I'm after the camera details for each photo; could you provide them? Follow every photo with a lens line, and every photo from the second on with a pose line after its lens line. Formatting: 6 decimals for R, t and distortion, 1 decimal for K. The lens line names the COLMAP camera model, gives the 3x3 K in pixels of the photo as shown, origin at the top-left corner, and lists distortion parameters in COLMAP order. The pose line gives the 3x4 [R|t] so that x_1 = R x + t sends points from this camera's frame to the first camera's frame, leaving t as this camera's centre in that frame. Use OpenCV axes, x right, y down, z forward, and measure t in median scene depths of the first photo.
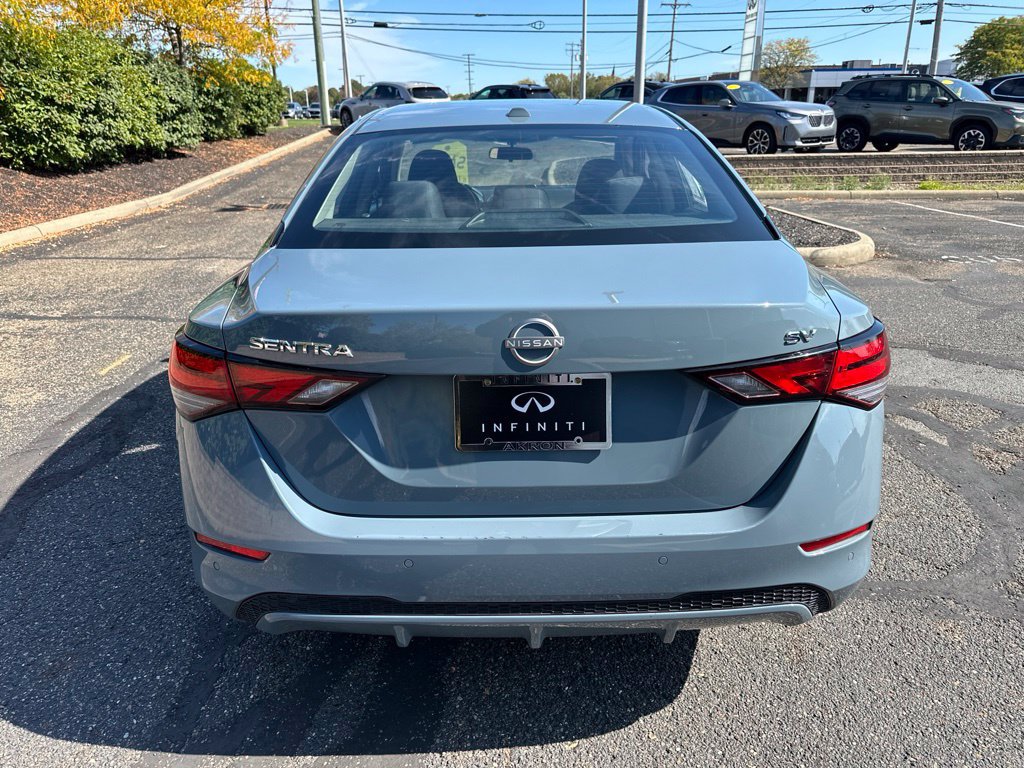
lens RADIAL K [[721.7, 0, 517.2], [0, 721.7, 384.4], [0, 0, 1]] dist [0.037264, -0.051233]
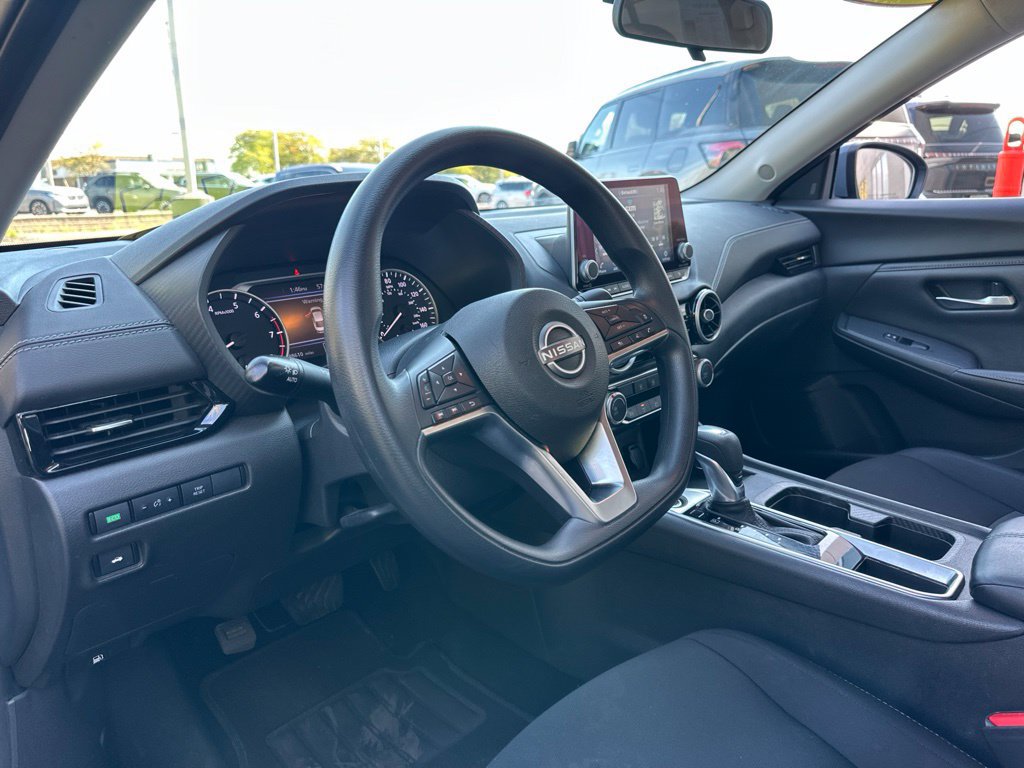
lens RADIAL K [[721.7, 0, 512.5], [0, 721.7, 383.8], [0, 0, 1]] dist [0.037264, -0.051233]
pose [[0.695682, -0.188616, 0.693145, -0.183227], [0.258799, 0.965926, 0.003098, 0.383298], [-0.670111, 0.177230, 0.720791, -1.015663]]
